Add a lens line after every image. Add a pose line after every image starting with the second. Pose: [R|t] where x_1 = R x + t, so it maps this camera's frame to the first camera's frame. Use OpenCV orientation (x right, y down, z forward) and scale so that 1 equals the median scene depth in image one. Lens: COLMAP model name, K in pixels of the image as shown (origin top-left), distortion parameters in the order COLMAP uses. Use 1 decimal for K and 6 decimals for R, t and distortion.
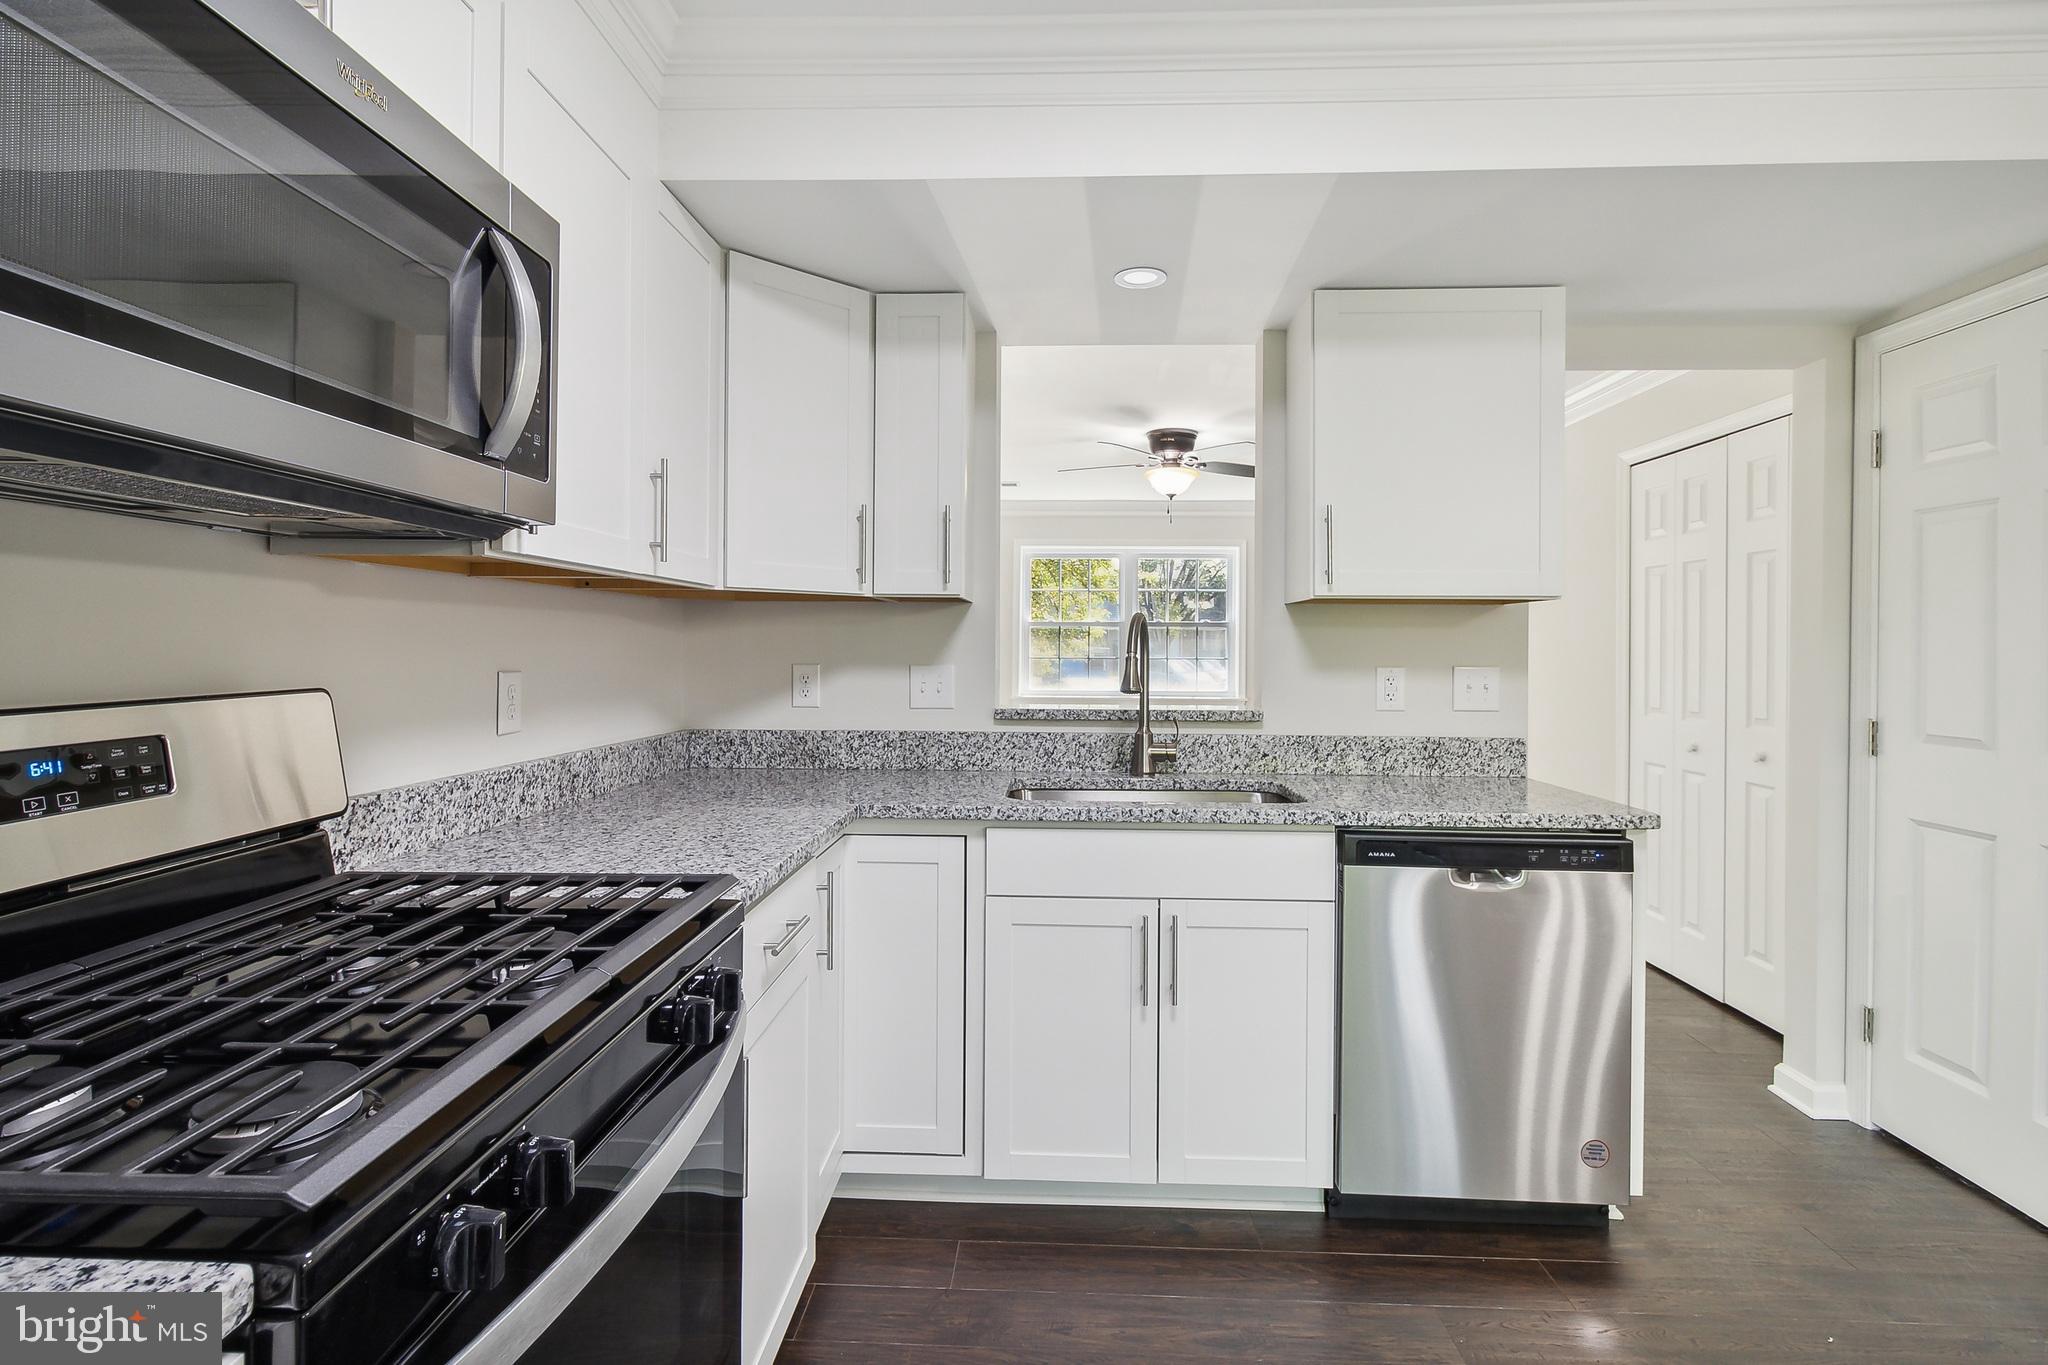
lens RADIAL K [[975.1, 0, 1025.2], [0, 975.1, 647.8], [0, 0, 1]] dist [-0.004478, -0.000034]
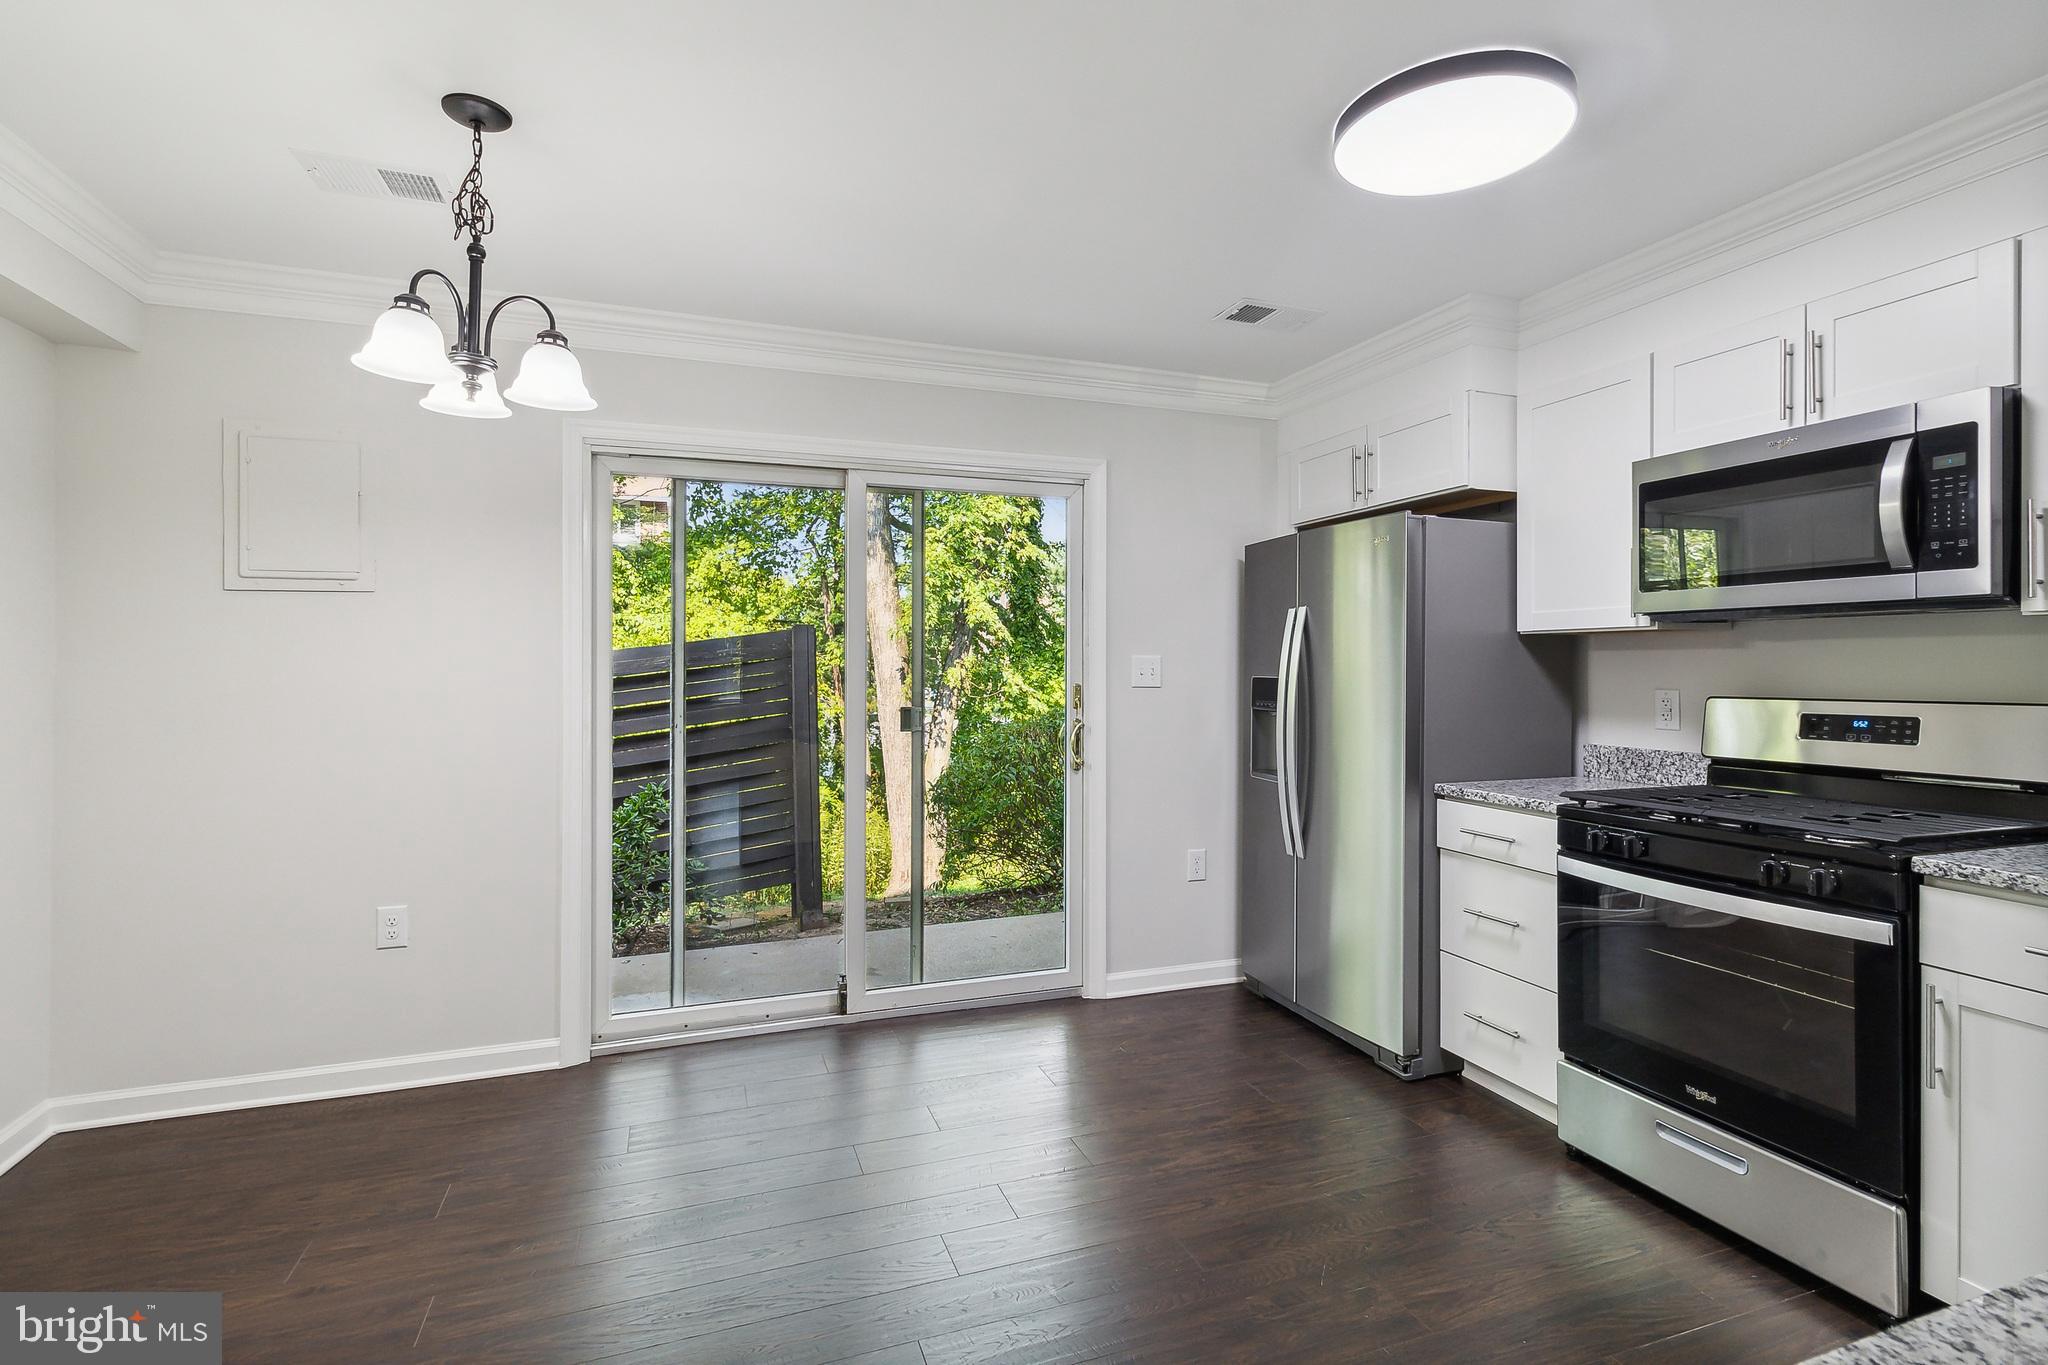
lens RADIAL K [[958.8, 0, 1024.8], [0, 958.8, 653.6], [0, 0, 1]] dist [0.001259, 0.000568]
pose [[-0.926920, -0.012450, -0.375053, 0.720106], [-0.009003, 0.999900, -0.010942, -0.004205], [0.375152, -0.006766, -0.926939, 0.929705]]
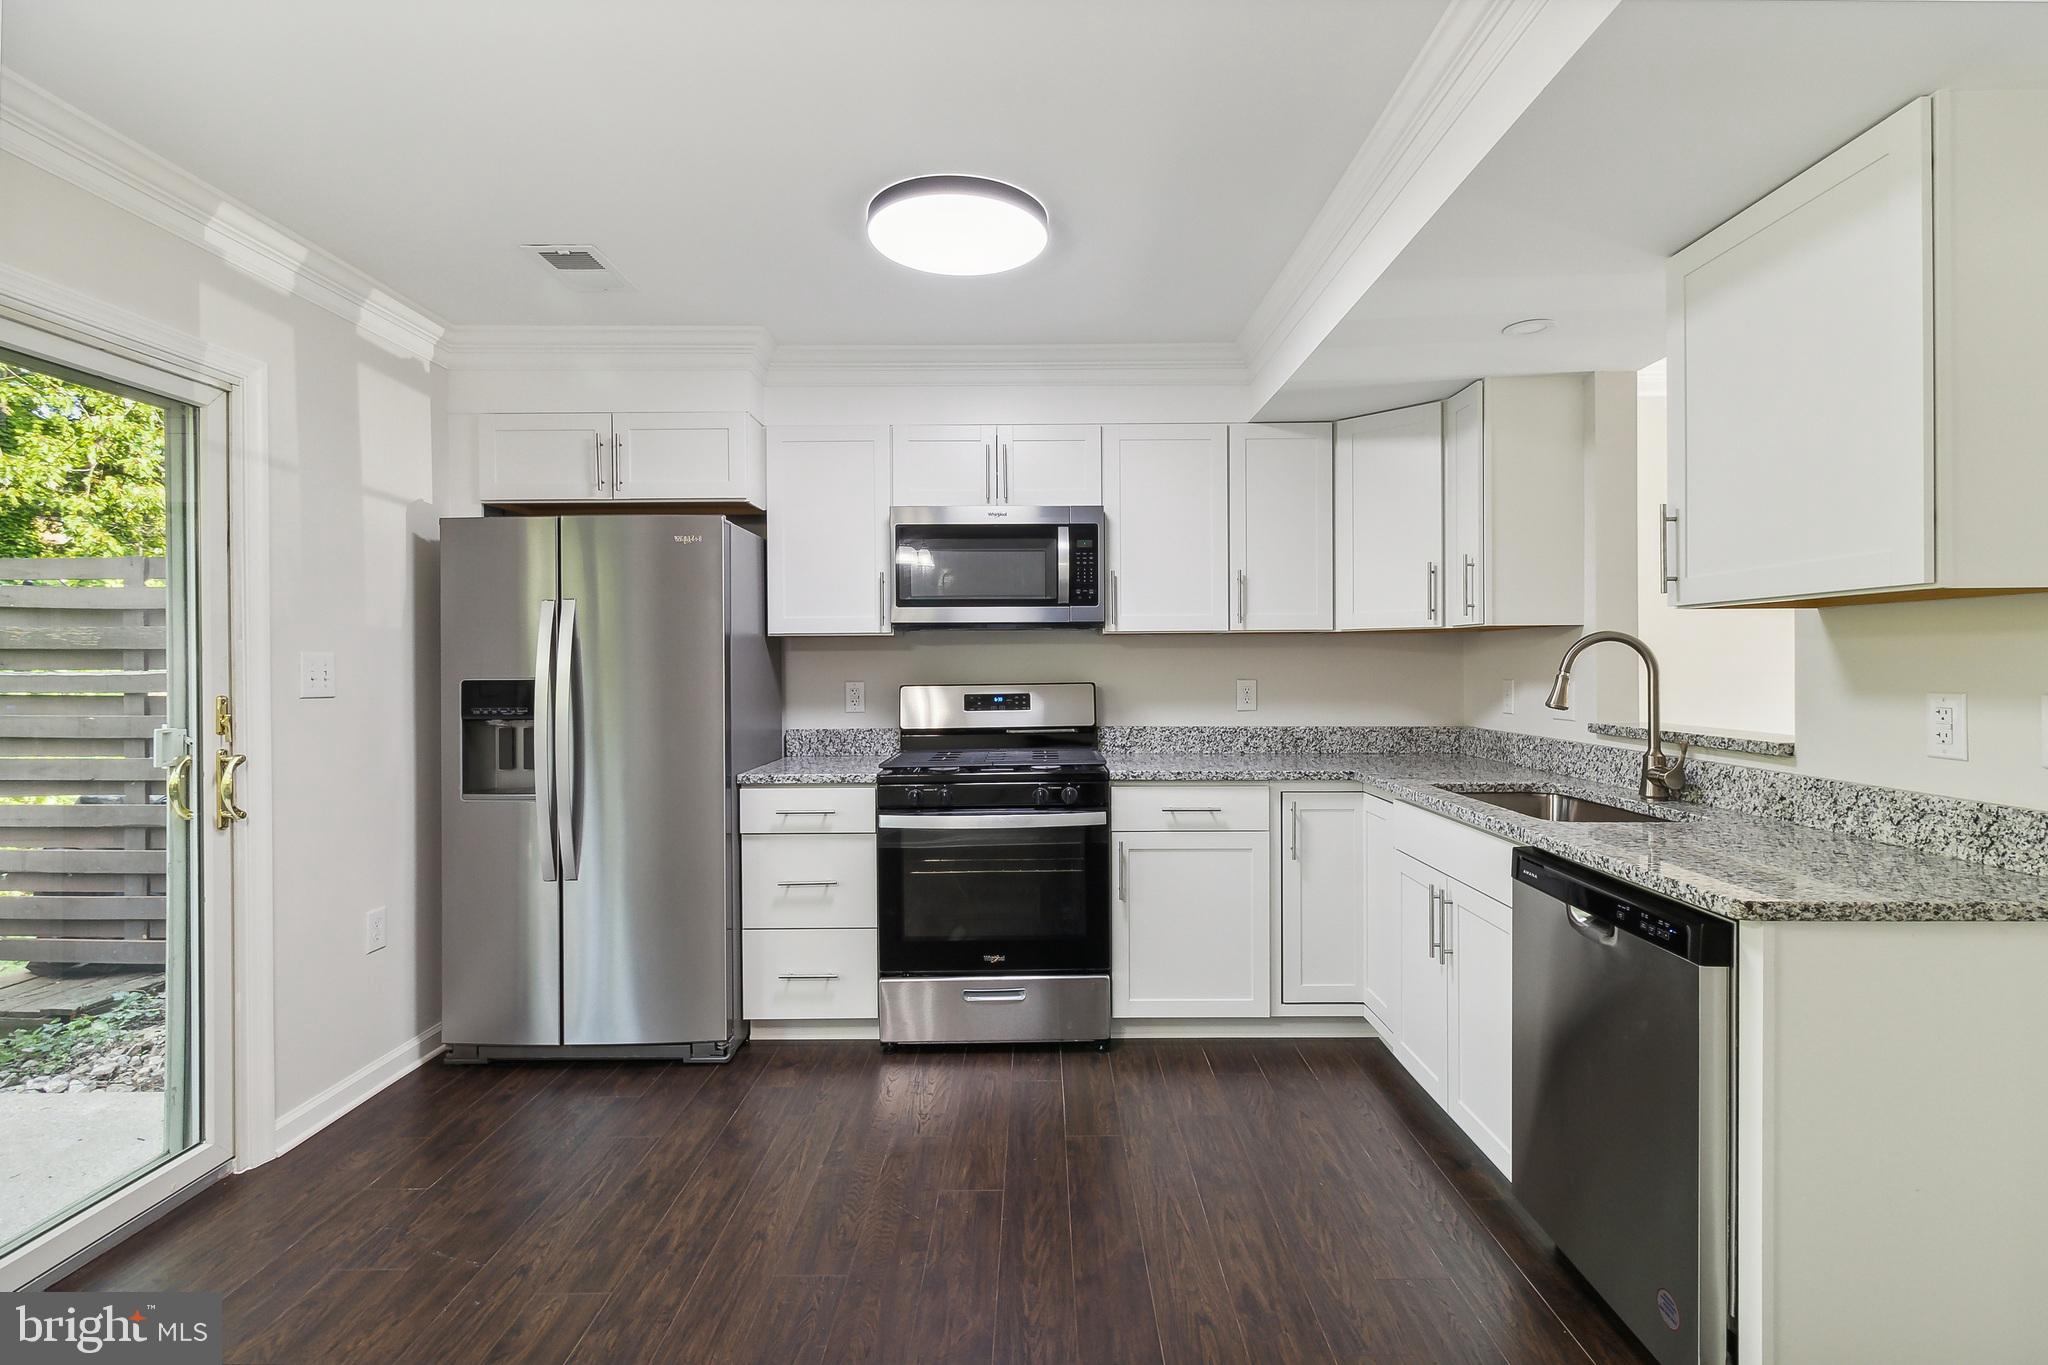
lens RADIAL K [[948.1, 0, 1027.2], [0, 948.1, 654.7], [0, 0, 1]] dist [0.001259, 0.000426]
pose [[0.034238, -0.015707, -0.999290, 1.062938], [0.003742, 0.999871, -0.015588, 0.001519], [0.999407, -0.003205, 0.034292, 0.367636]]
